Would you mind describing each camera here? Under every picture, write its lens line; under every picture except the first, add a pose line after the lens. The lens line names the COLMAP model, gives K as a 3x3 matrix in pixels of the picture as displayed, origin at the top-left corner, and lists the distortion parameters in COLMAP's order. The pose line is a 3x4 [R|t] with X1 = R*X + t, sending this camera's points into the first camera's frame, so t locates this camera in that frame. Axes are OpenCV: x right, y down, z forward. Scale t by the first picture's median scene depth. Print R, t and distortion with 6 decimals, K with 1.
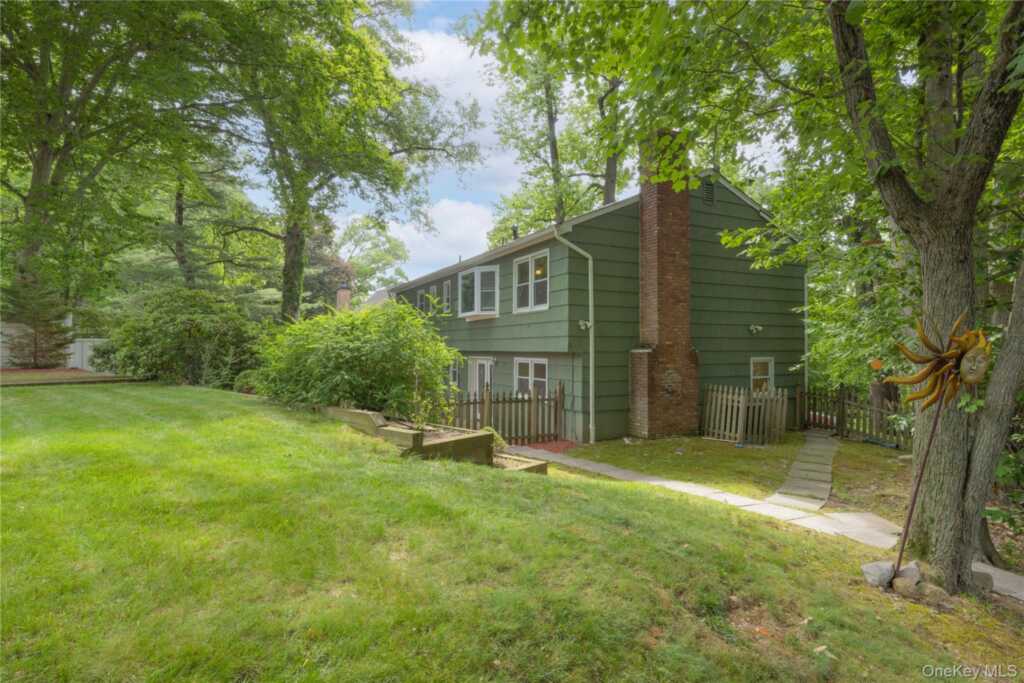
lens RADIAL K [[538.5, 0, 517.6], [0, 538.5, 340.7], [0, 0, 1]] dist [0.008067, -0.000422]
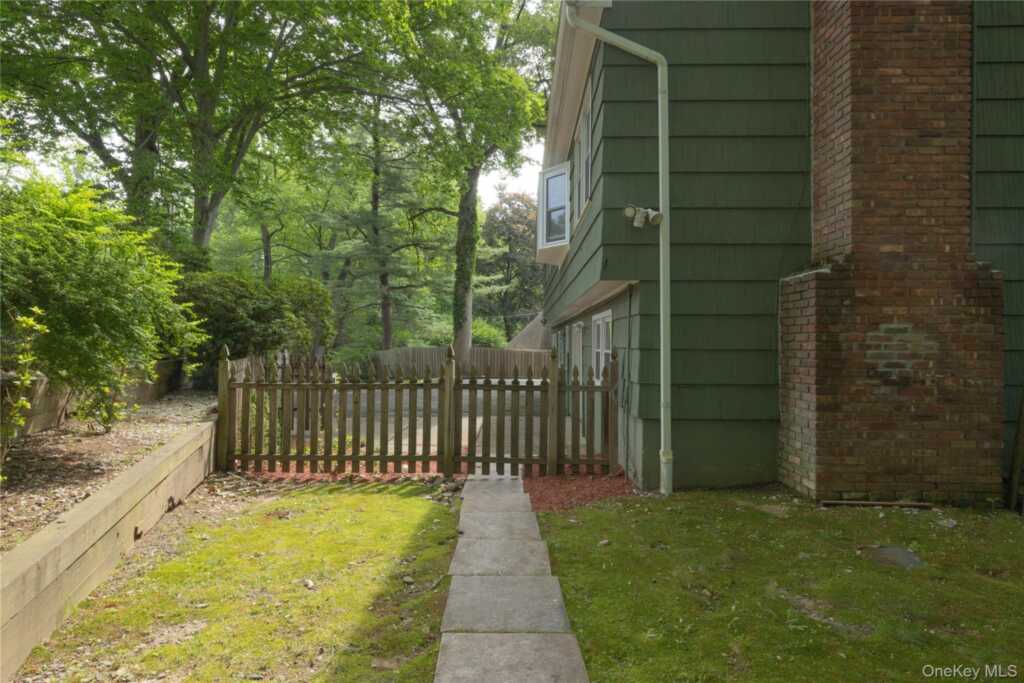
lens RADIAL K [[538.5, 0, 507.0], [0, 538.5, 337.6], [0, 0, 1]] dist [0.008067, -0.000422]
pose [[0.881165, -0.002712, -0.472800, 0.227146], [0.003727, 0.999992, 0.001210, 0.064760], [0.472793, -0.002829, 0.881169, 0.555592]]
